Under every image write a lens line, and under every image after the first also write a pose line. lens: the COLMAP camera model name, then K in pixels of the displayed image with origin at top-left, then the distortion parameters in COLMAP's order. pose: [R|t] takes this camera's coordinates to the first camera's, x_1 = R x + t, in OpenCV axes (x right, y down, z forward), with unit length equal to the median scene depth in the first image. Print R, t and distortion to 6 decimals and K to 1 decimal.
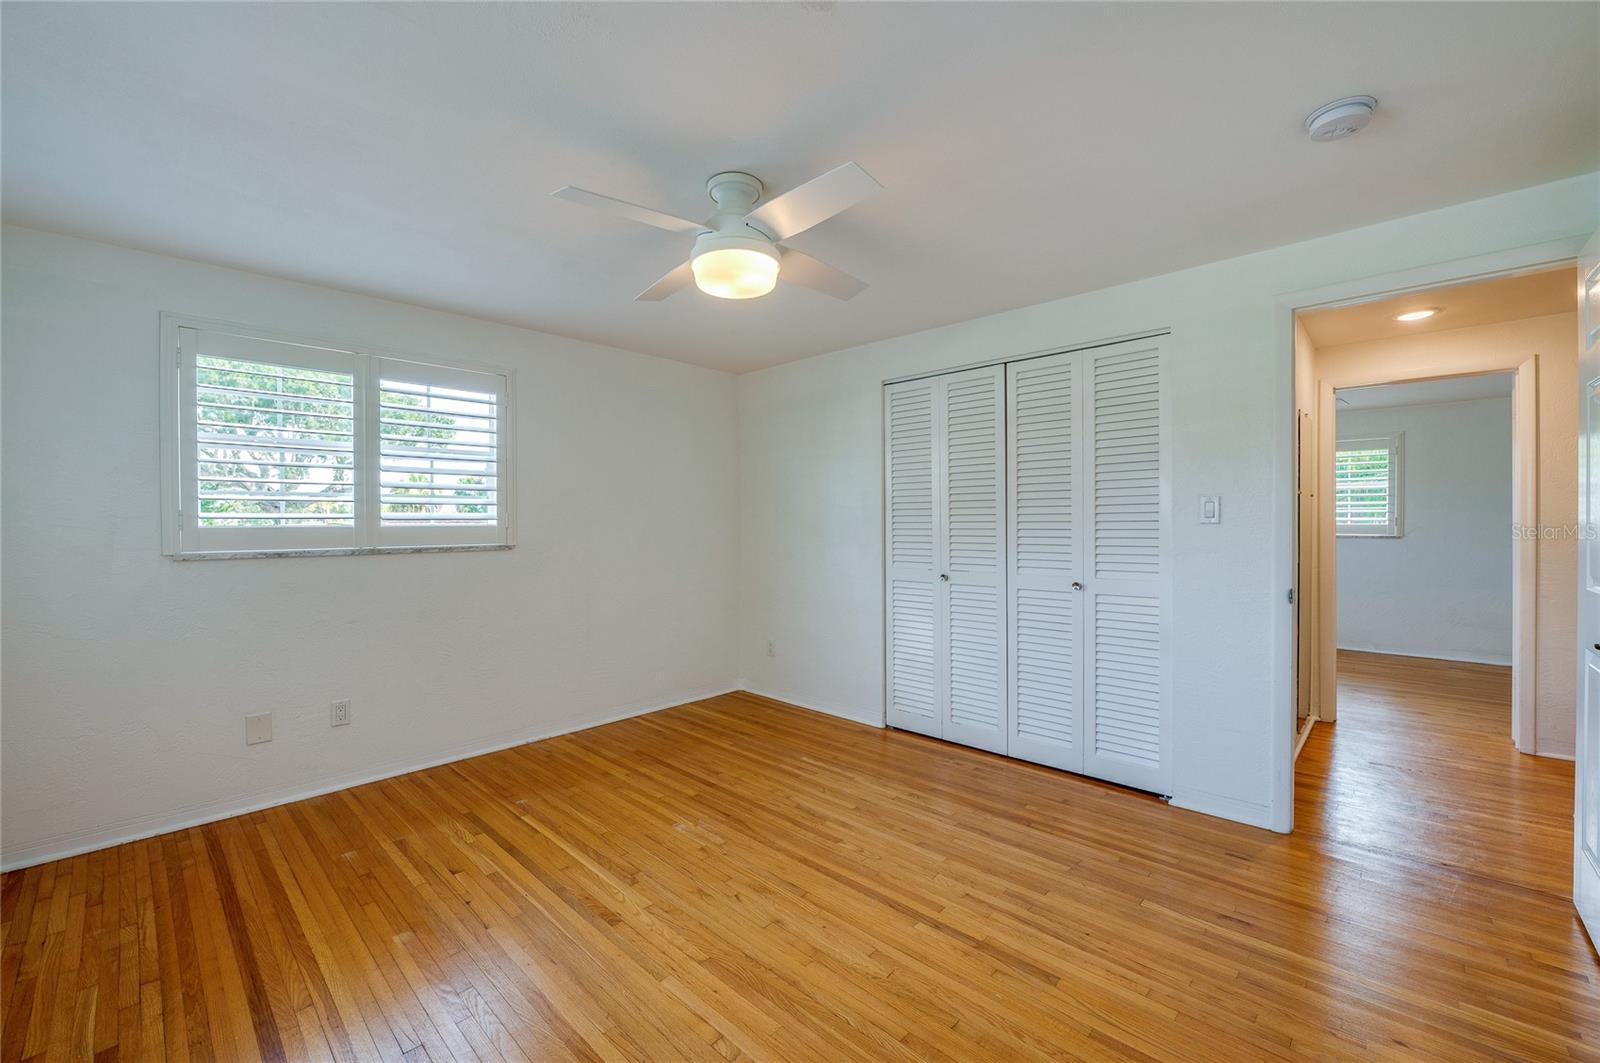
lens RADIAL K [[677.1, 0, 792.4], [0, 677.1, 530.0], [0, 0, 1]] dist [-0.000648, -0.000103]
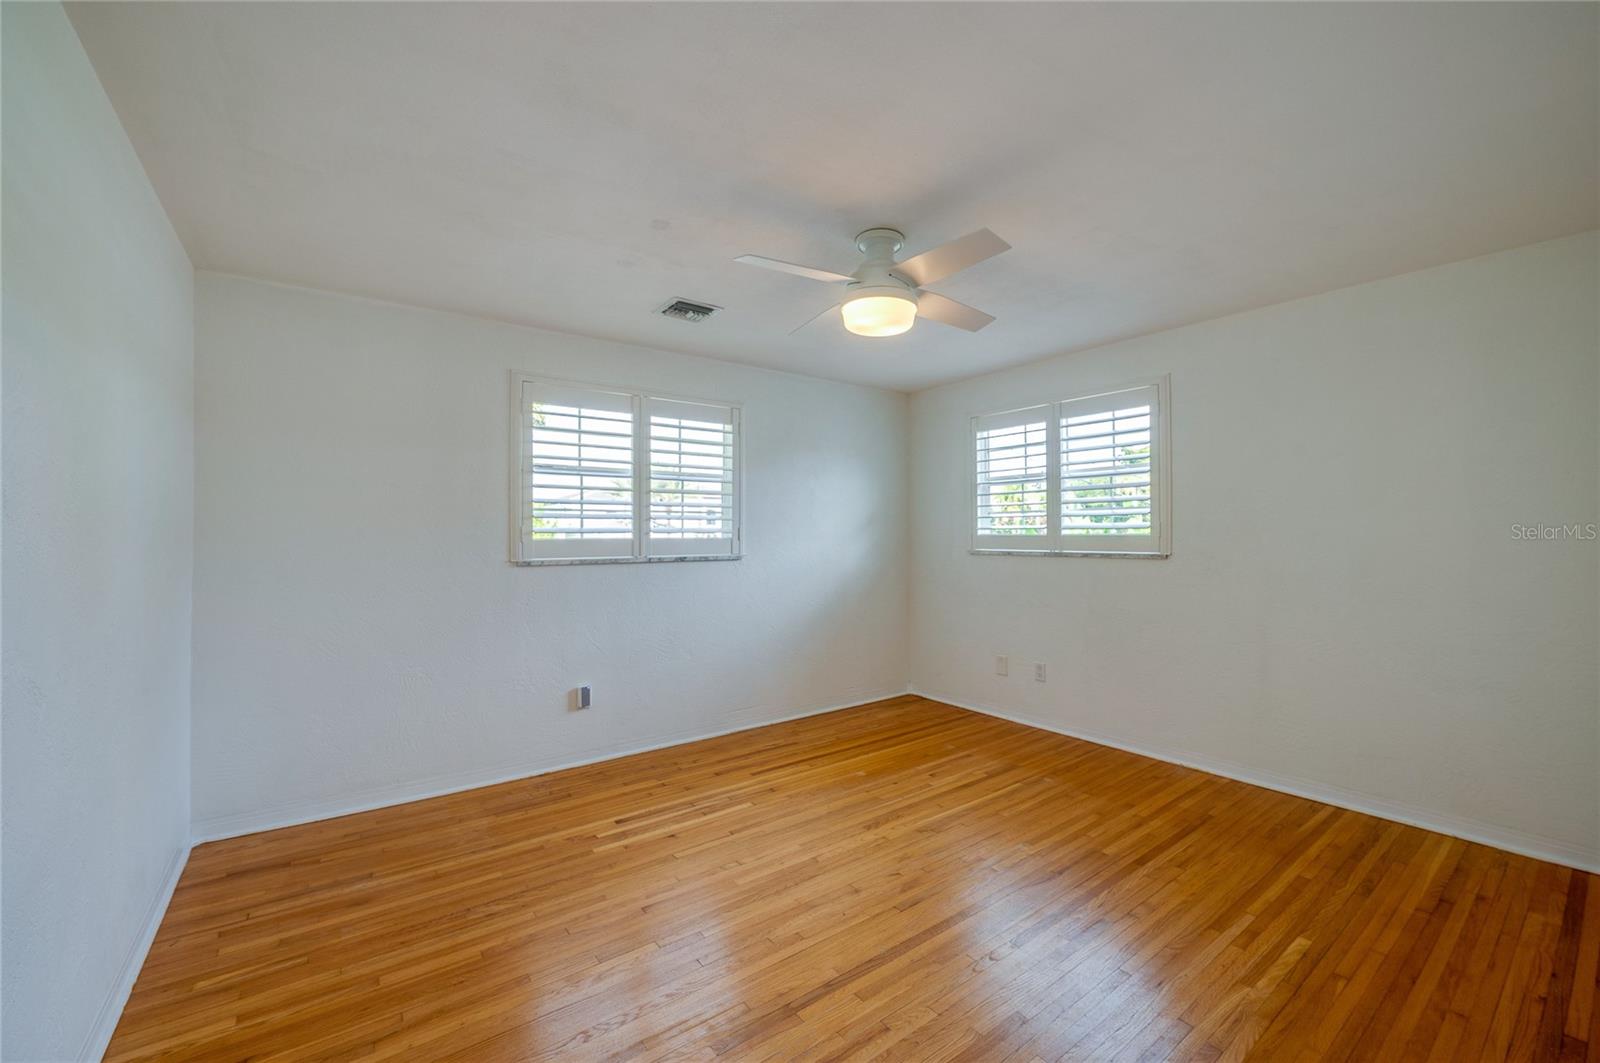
lens RADIAL K [[677.1, 0, 792.4], [0, 677.1, 530.0], [0, 0, 1]] dist [-0.000648, -0.000103]
pose [[-0.202522, -0.000684, -0.979278, 0.749047], [-0.006796, 0.999977, 0.000707, -0.011637], [0.979254, 0.006798, -0.202522, 0.767612]]
